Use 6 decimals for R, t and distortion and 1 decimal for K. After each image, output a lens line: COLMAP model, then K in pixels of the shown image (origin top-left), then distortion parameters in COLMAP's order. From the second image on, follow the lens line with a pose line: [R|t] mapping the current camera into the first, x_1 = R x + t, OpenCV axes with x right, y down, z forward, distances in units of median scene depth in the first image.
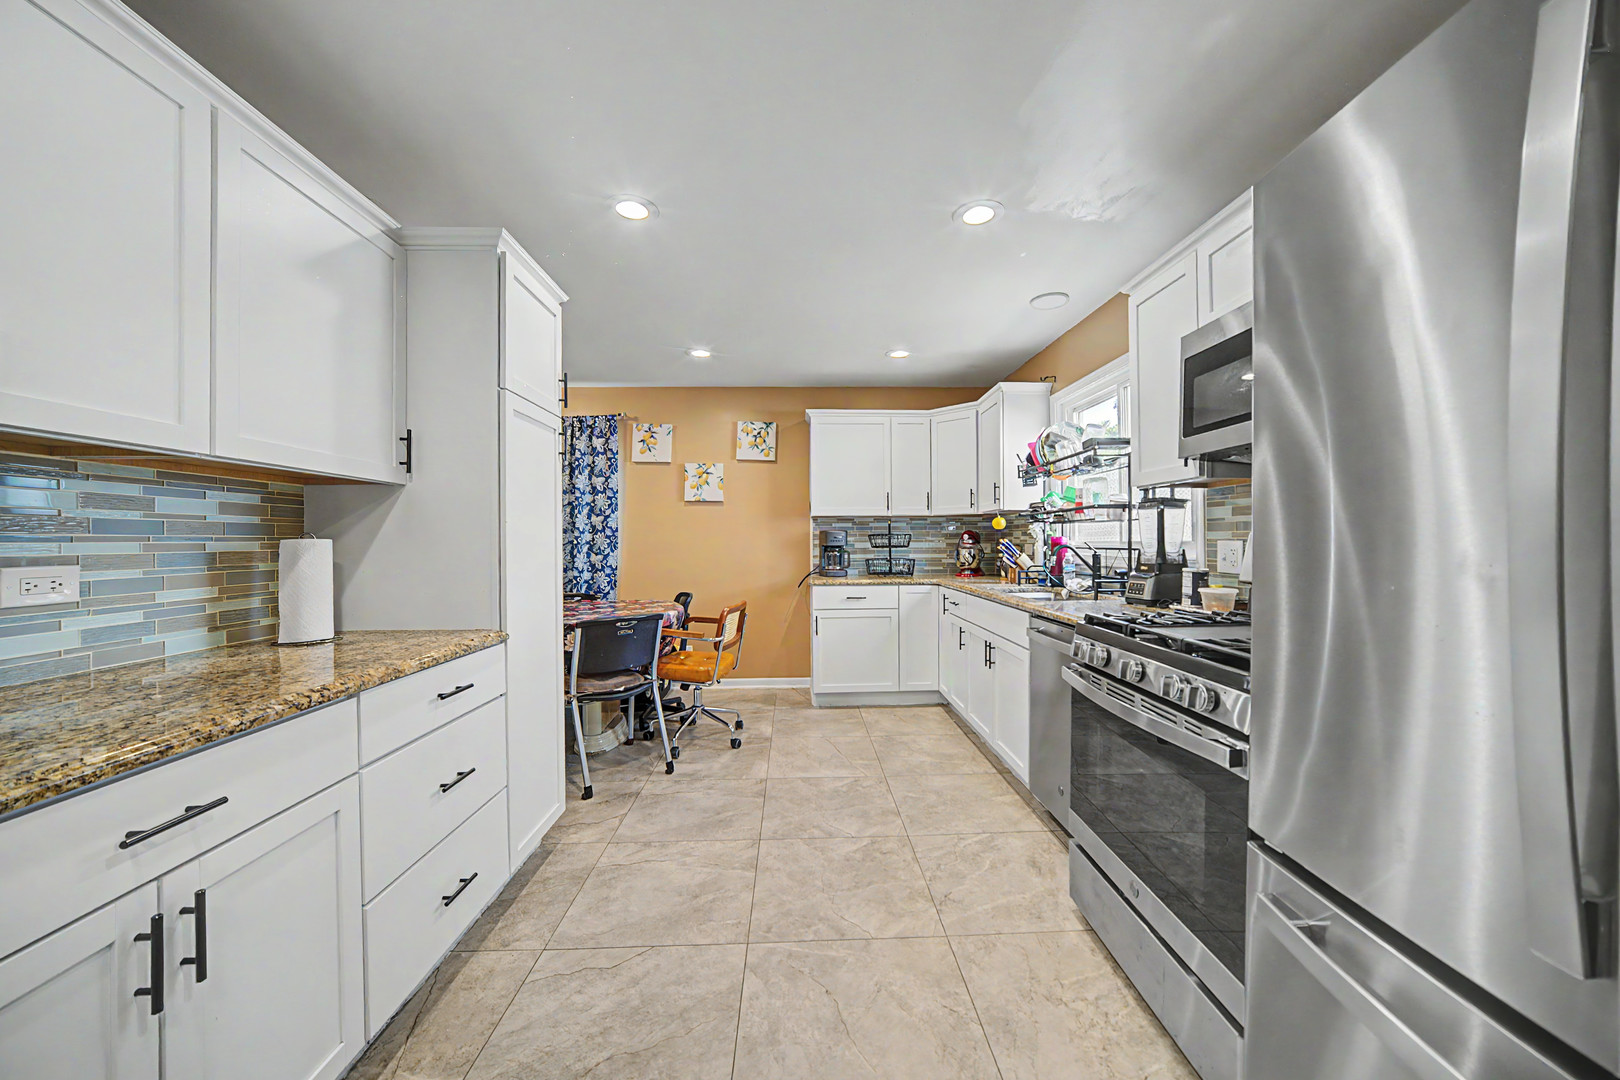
lens RADIAL K [[574.2, 0, 820.4], [0, 574.2, 542.2], [0, 0, 1]] dist [-0.027297, 0.008128]
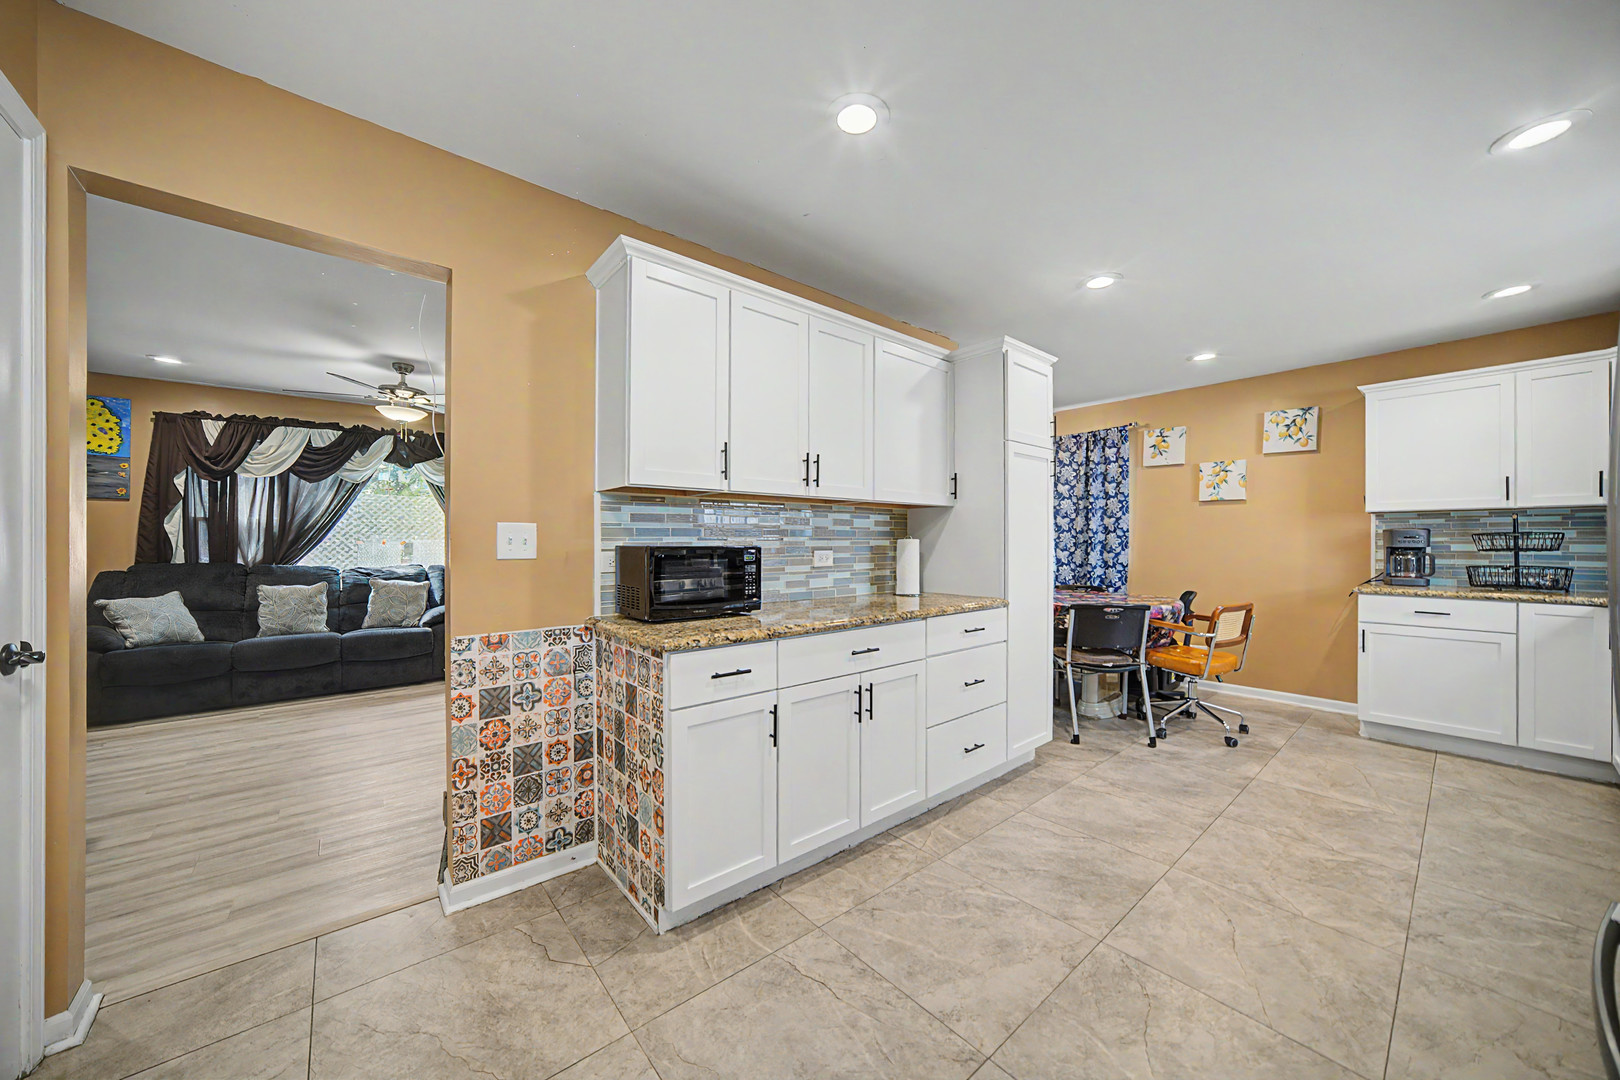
lens RADIAL K [[568.4, 0, 810.0], [0, 568.4, 540.0], [0, 0, 1]] dist [-0.031789, 0.007427]
pose [[0.606740, 0.003080, -0.794895, 0.202102], [-0.004891, 0.999988, 0.000141, -0.000687], [0.794886, 0.003802, 0.606747, -0.207244]]
